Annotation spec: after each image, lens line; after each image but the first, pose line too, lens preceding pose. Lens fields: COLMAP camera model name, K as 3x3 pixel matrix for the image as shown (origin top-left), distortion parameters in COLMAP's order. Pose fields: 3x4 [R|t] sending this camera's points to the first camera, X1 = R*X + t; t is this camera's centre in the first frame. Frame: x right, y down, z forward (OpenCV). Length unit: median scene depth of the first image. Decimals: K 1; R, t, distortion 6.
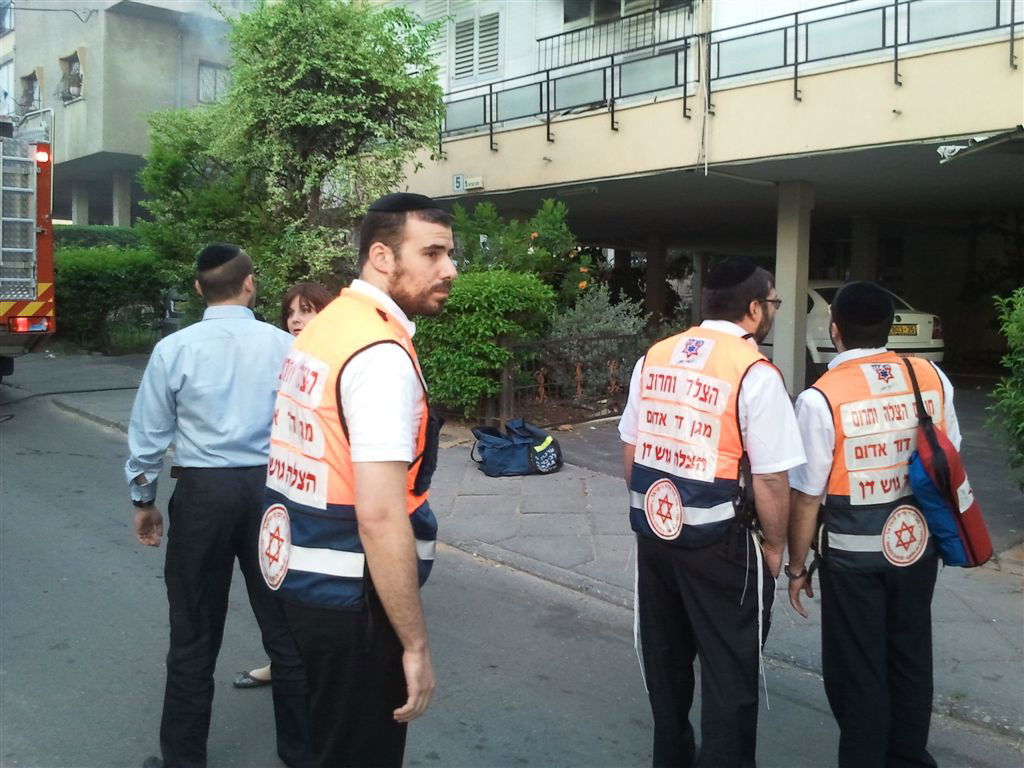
lens RADIAL K [[1073.1, 0, 511.8], [0, 1073.1, 360.3], [0, 0, 1]] dist [-0.039683, 0.000000]
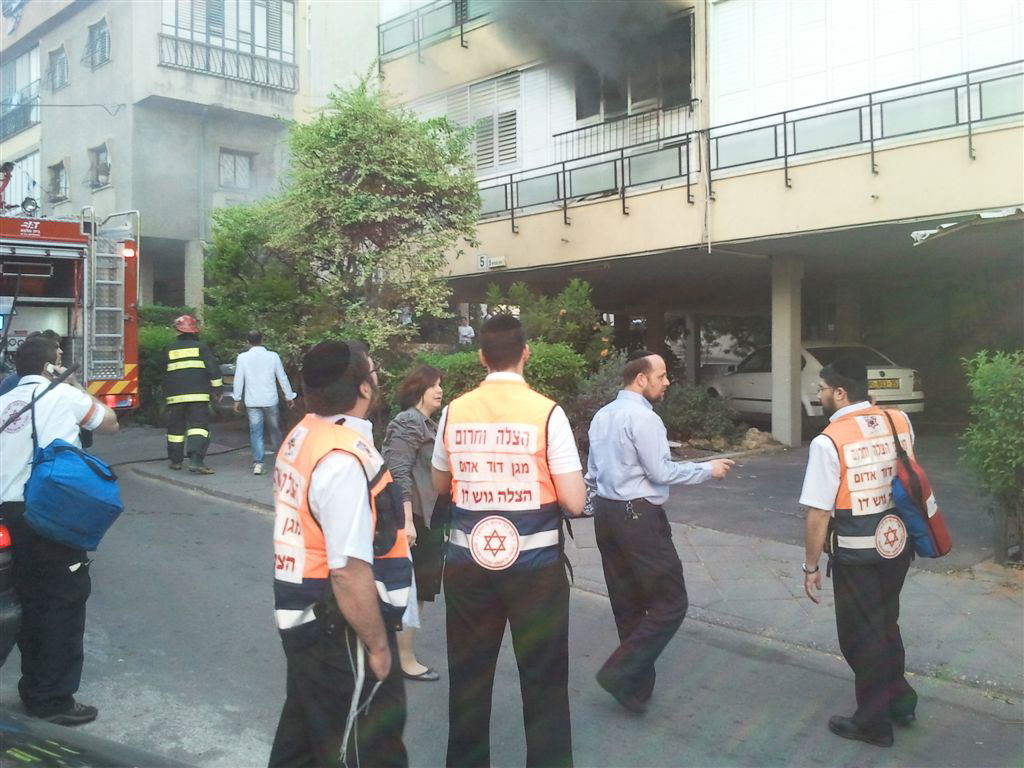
lens RADIAL K [[1073.1, 0, 514.3], [0, 1073.1, 387.9], [0, 0, 1]] dist [-0.039683, 0.000000]
pose [[0.999518, -0.027676, 0.014065, -0.048138], [0.028102, 0.999123, -0.031048, -0.000591], [-0.013194, 0.031428, 0.999419, -0.136828]]
